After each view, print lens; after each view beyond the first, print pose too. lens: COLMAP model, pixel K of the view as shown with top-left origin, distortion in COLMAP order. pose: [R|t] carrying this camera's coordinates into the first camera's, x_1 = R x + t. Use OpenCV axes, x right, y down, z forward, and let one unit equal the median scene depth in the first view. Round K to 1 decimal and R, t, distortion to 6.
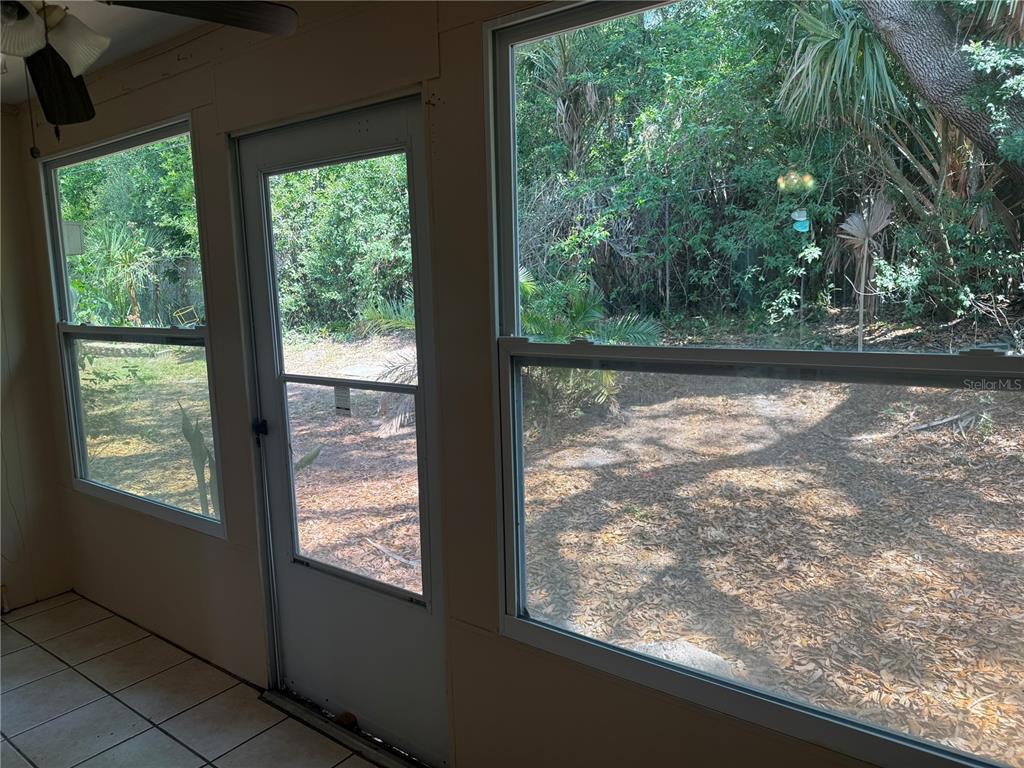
lens RADIAL K [[737.8, 0, 512.0], [0, 737.8, 384.0], [0, 0, 1]] dist [0.198108, -0.334498]
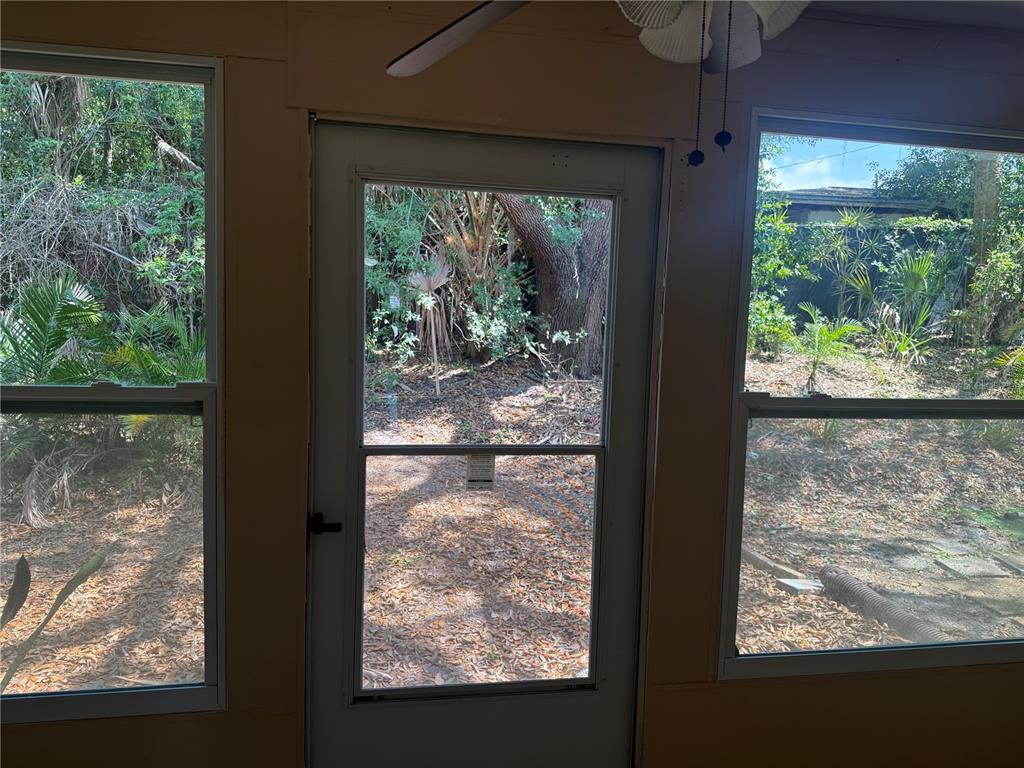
lens RADIAL K [[737.8, 0, 512.0], [0, 737.8, 384.0], [0, 0, 1]] dist [0.198108, -0.334498]
pose [[0.657112, -0.018787, 0.753559, -0.494301], [0.050350, 0.998551, -0.019011, -0.034085], [-0.752110, 0.050434, 0.657106, 0.257357]]
